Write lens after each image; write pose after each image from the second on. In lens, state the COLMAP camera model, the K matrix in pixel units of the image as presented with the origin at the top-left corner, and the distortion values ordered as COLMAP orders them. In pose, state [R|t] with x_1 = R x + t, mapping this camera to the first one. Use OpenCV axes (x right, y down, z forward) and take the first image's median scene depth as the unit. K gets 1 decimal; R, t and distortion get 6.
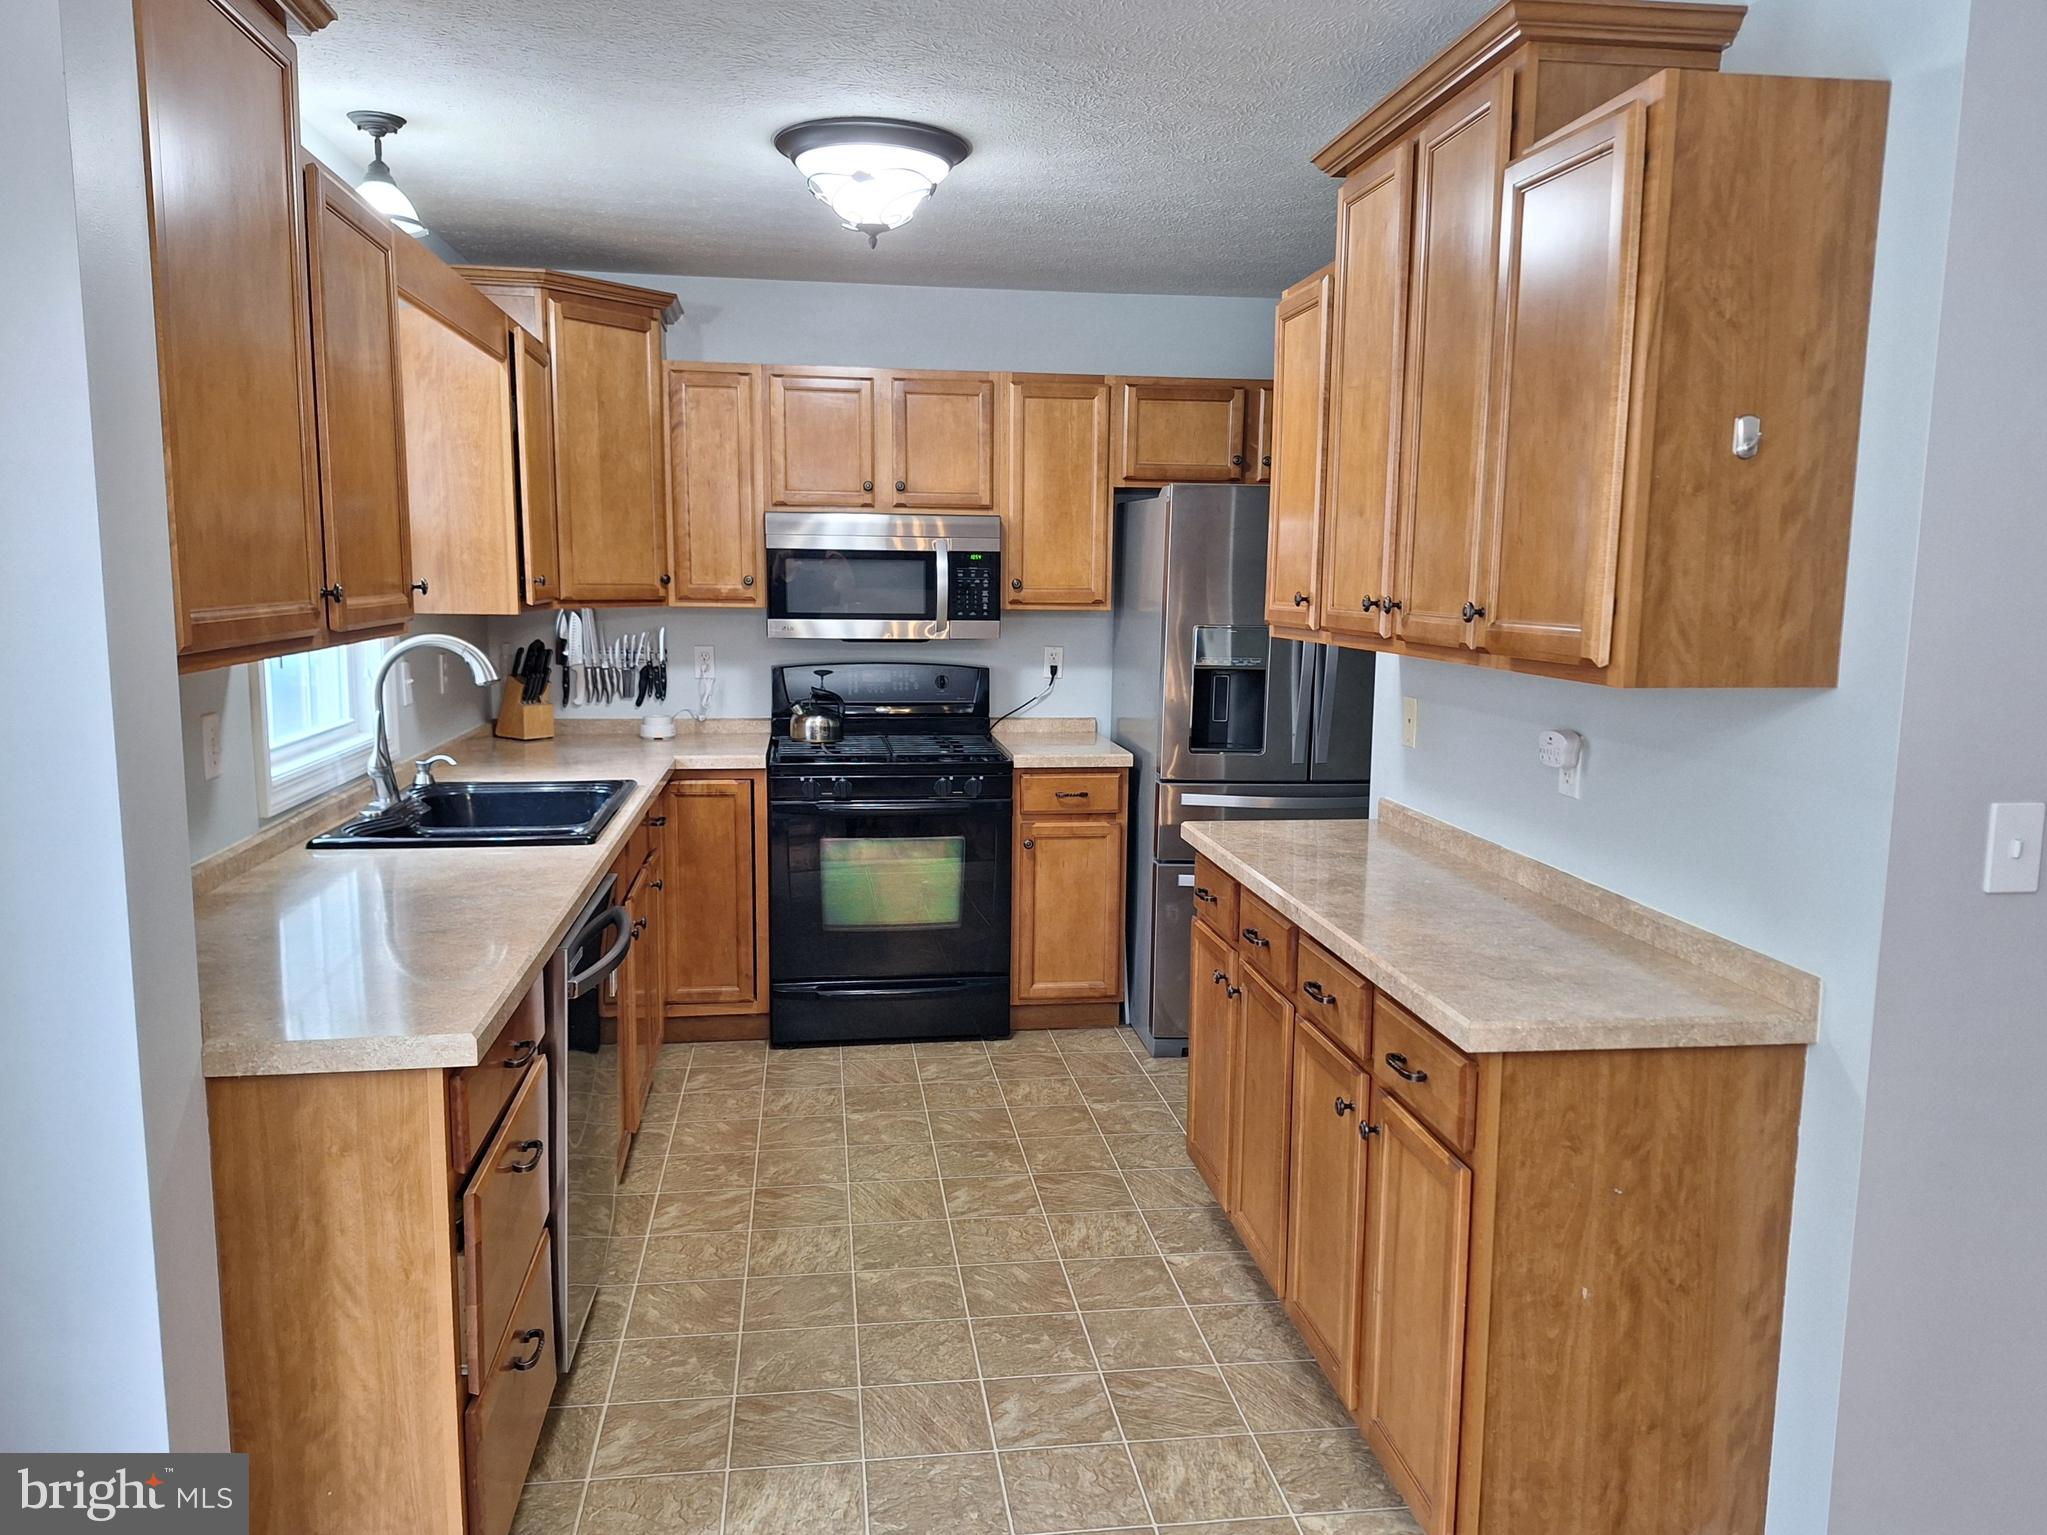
lens RADIAL K [[1470.7, 0, 1023.5], [0, 1470.7, 760.4], [0, 0, 1]] dist [0.124832, -0.187056]
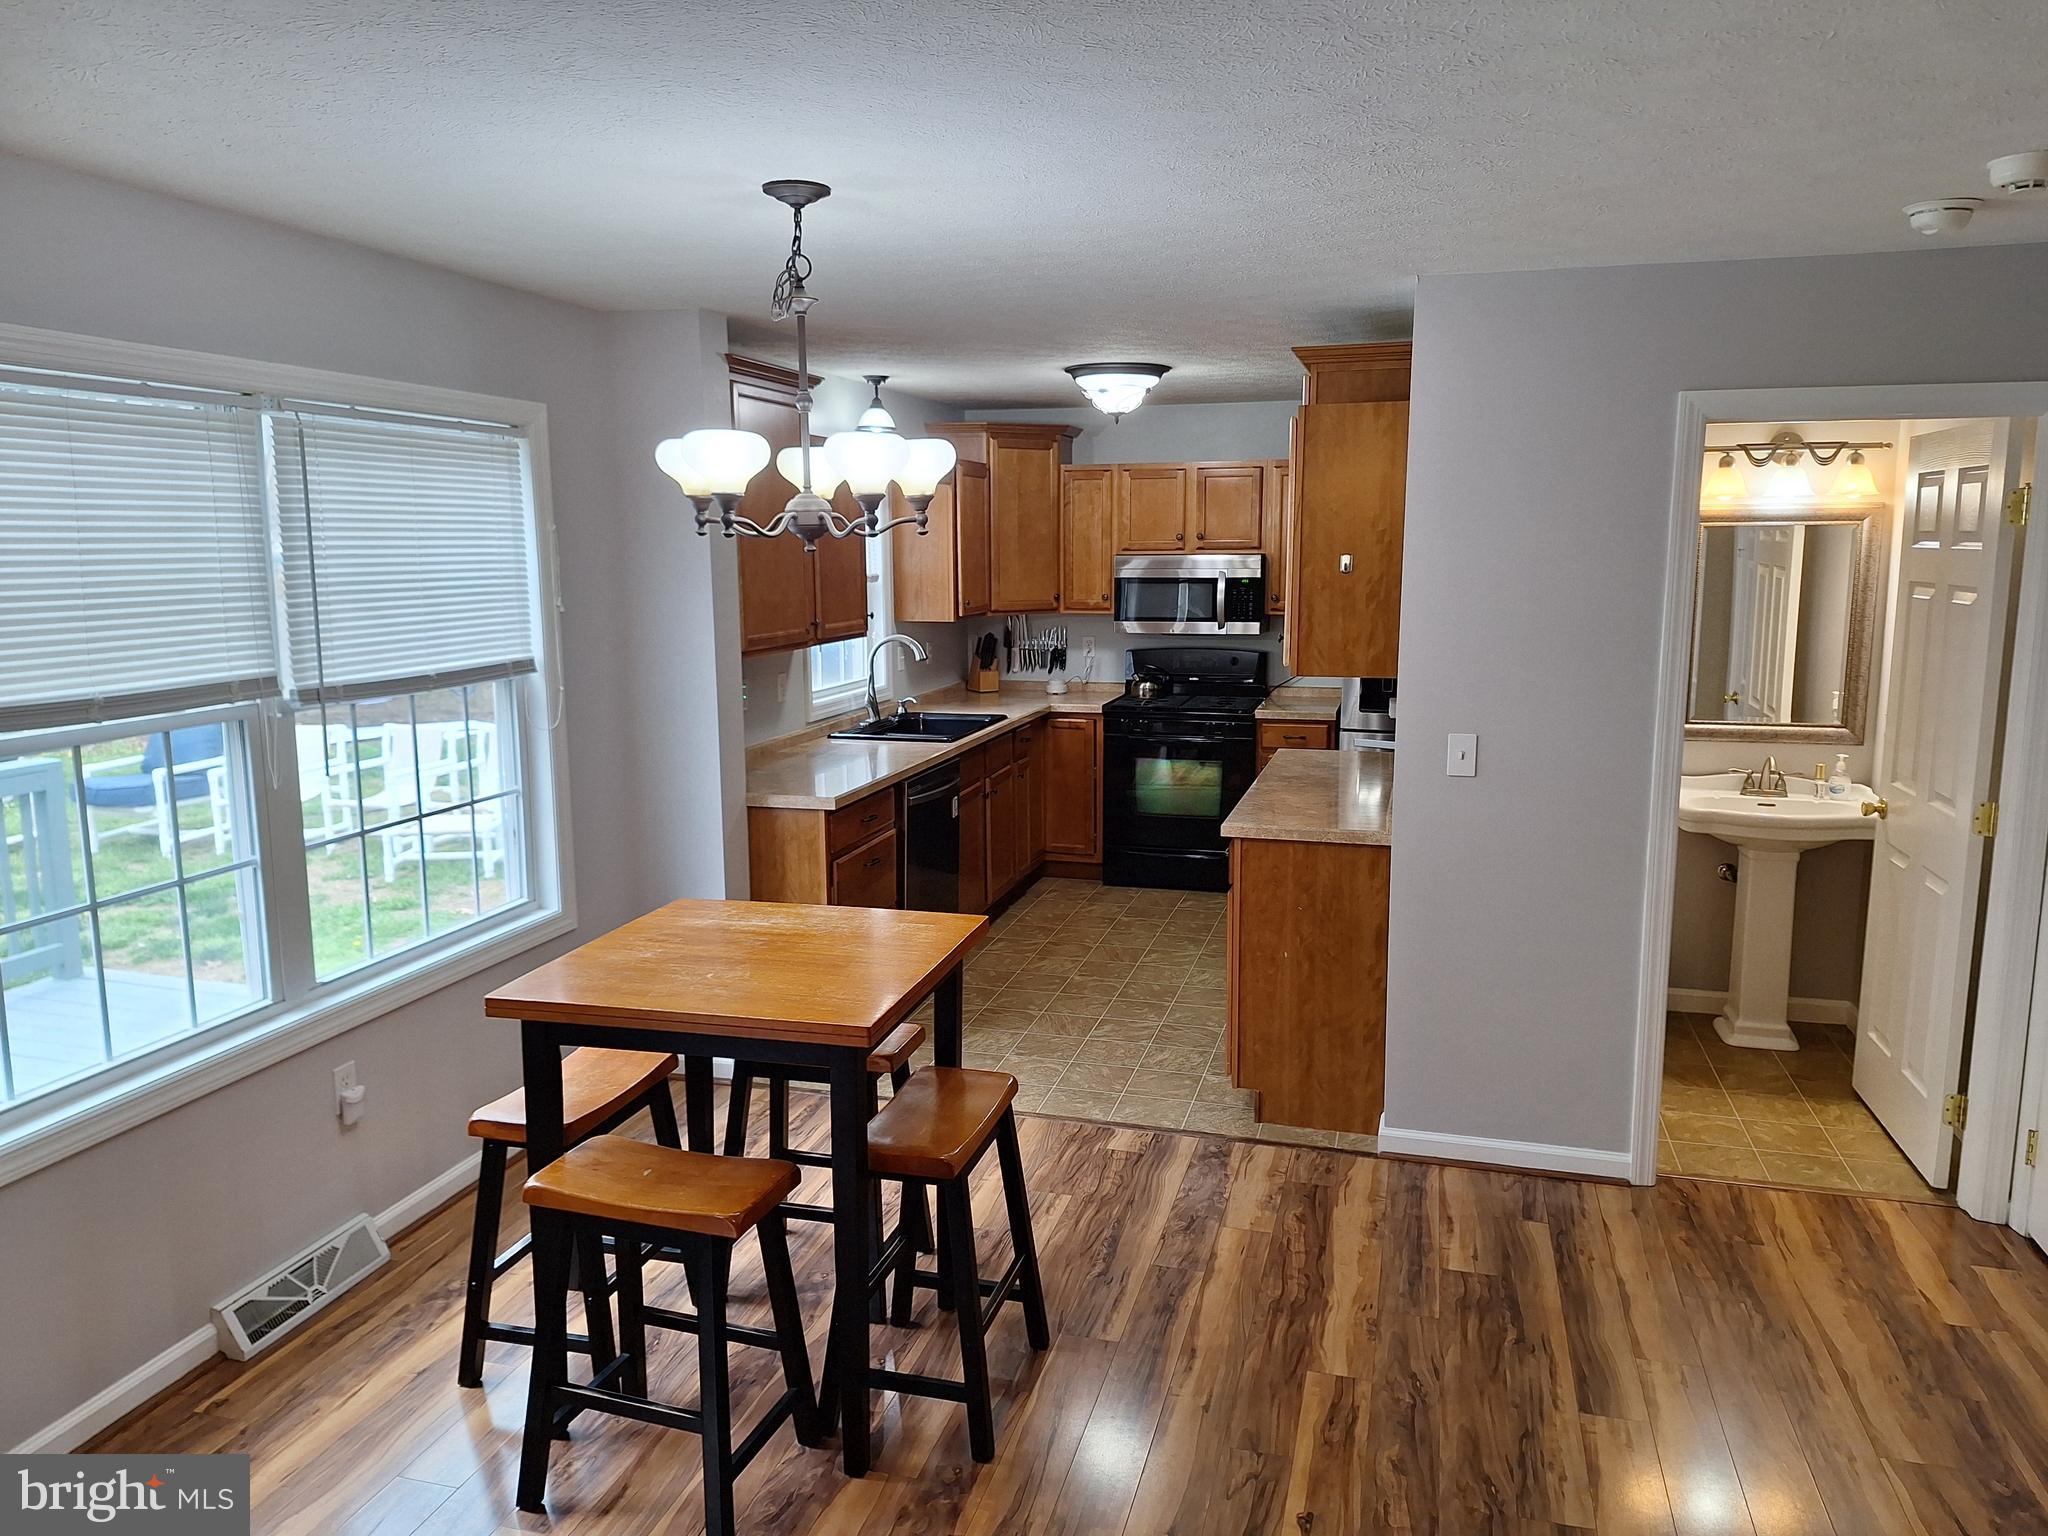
lens RADIAL K [[1390.0, 0, 1046.9], [0, 1390.0, 740.6], [0, 0, 1]] dist [0.002242, -0.001371]
pose [[0.919180, 0.041344, -0.391661, 0.501869], [-0.036987, 0.999141, 0.018665, 0.012719], [0.392096, -0.002670, 0.919920, -0.593335]]
